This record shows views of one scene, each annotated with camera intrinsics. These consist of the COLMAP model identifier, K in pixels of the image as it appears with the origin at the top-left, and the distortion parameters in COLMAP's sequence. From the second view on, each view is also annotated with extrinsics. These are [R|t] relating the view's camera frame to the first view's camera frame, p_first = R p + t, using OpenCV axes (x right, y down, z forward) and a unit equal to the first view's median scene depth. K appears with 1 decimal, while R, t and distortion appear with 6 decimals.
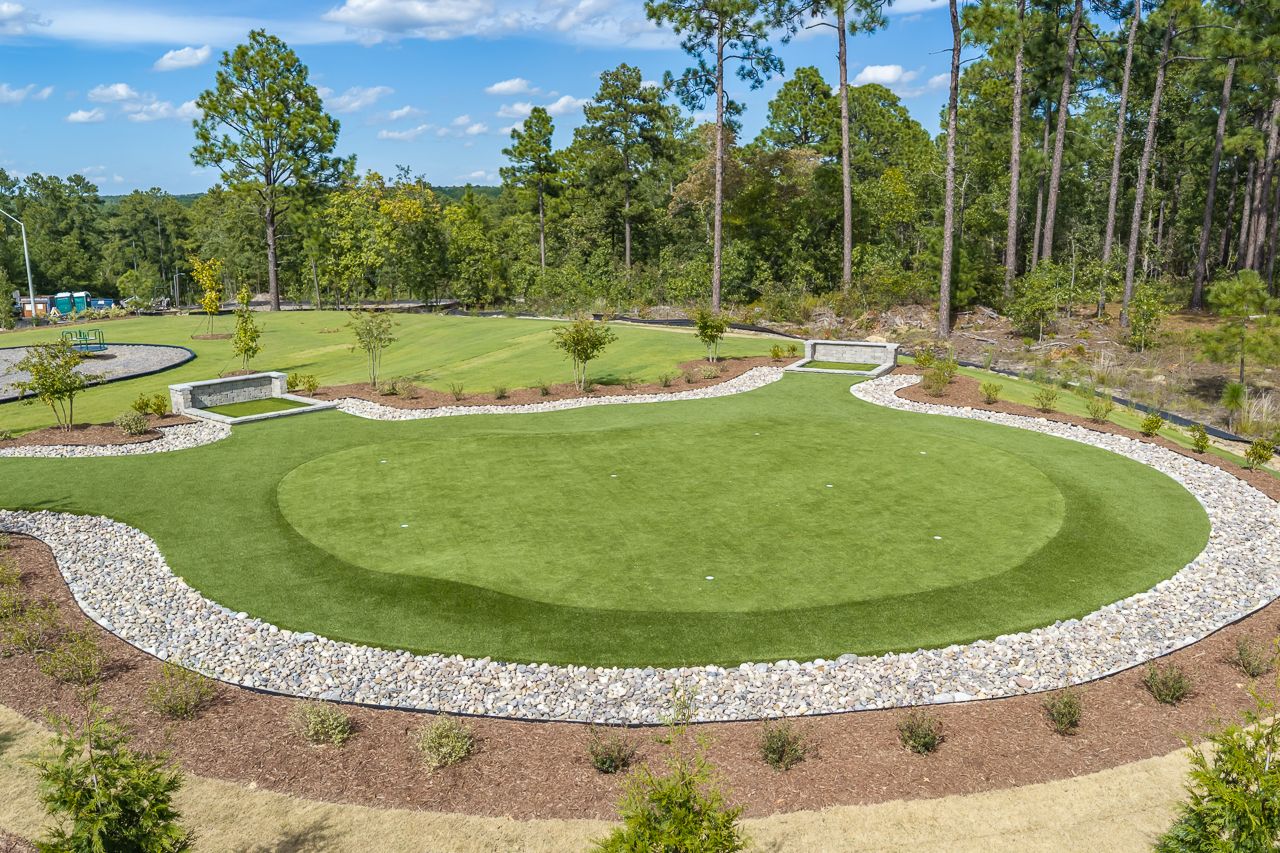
lens RADIAL K [[1069.3, 0, 651.2], [0, 1069.3, 424.9], [0, 0, 1]] dist [0.007395, -0.006145]
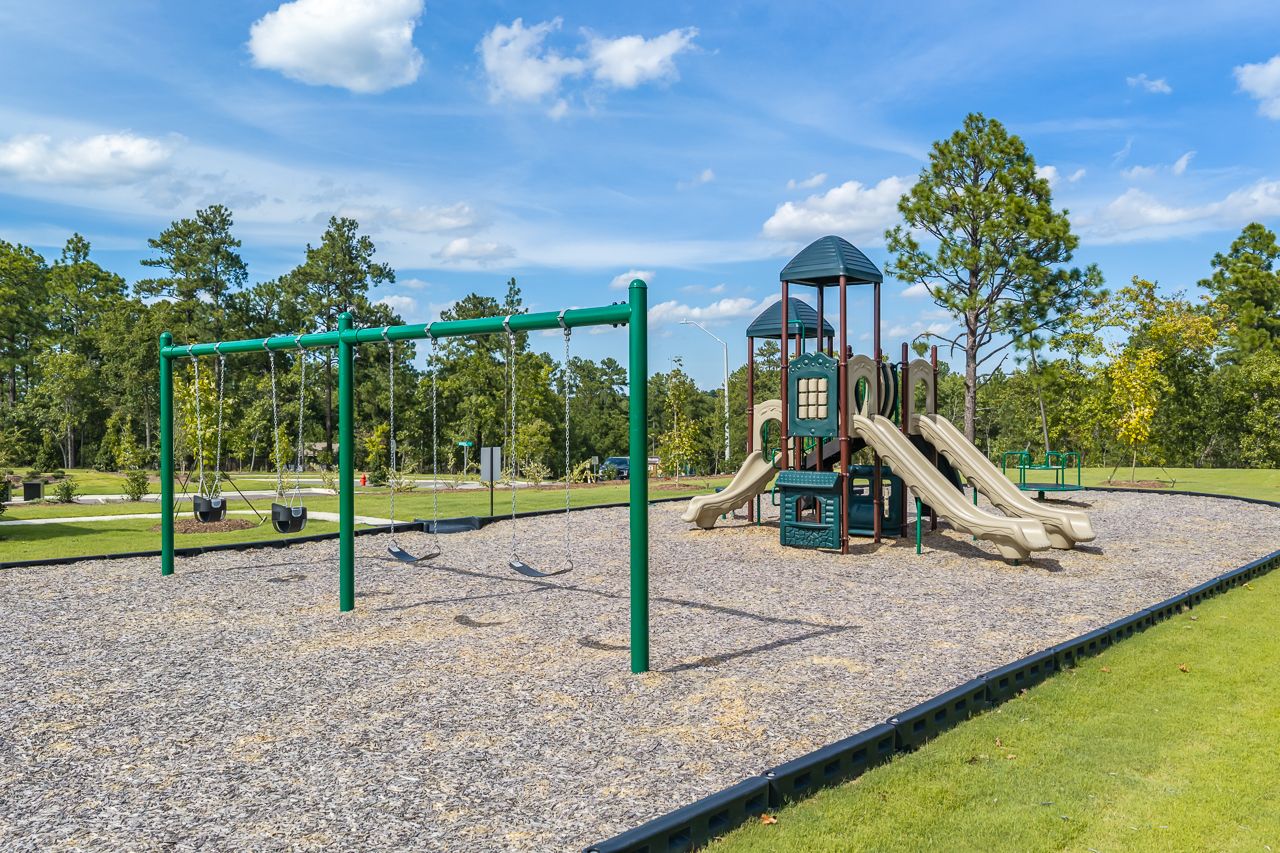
lens RADIAL K [[1069.3, 0, 640.7], [0, 1069.3, 422.3], [0, 0, 1]] dist [0.007395, -0.006145]
pose [[0.922201, 0.002194, -0.386706, -0.284765], [-0.074537, 0.982241, -0.172180, 0.003808], [0.379460, 0.187608, 0.905987, 0.239155]]
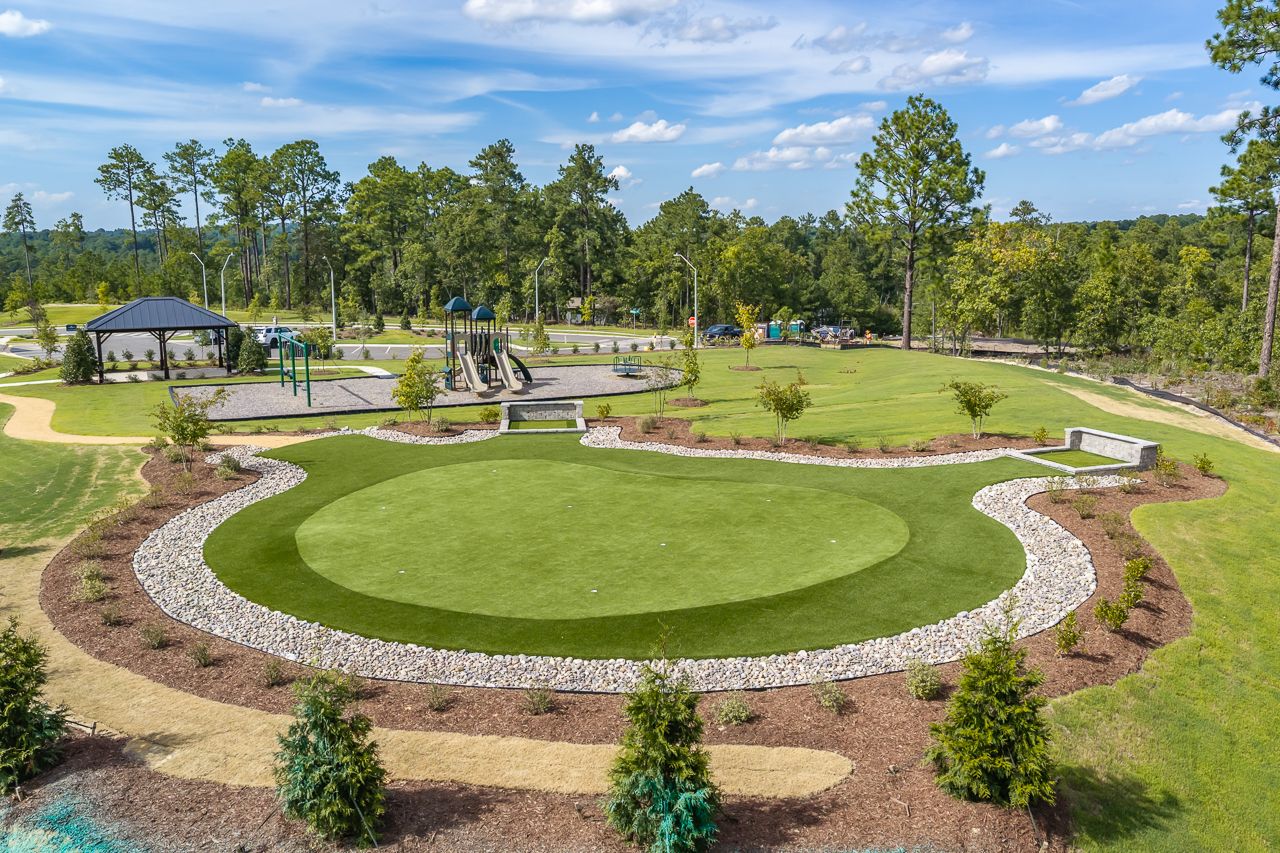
lens RADIAL K [[1069.3, 0, 650.3], [0, 1069.3, 427.8], [0, 0, 1]] dist [0.007395, -0.006145]
pose [[0.715141, 0.120424, -0.688528, 0.236015], [-0.135540, 0.990241, 0.032415, -0.026376], [0.685713, 0.070142, 0.724485, 0.032033]]
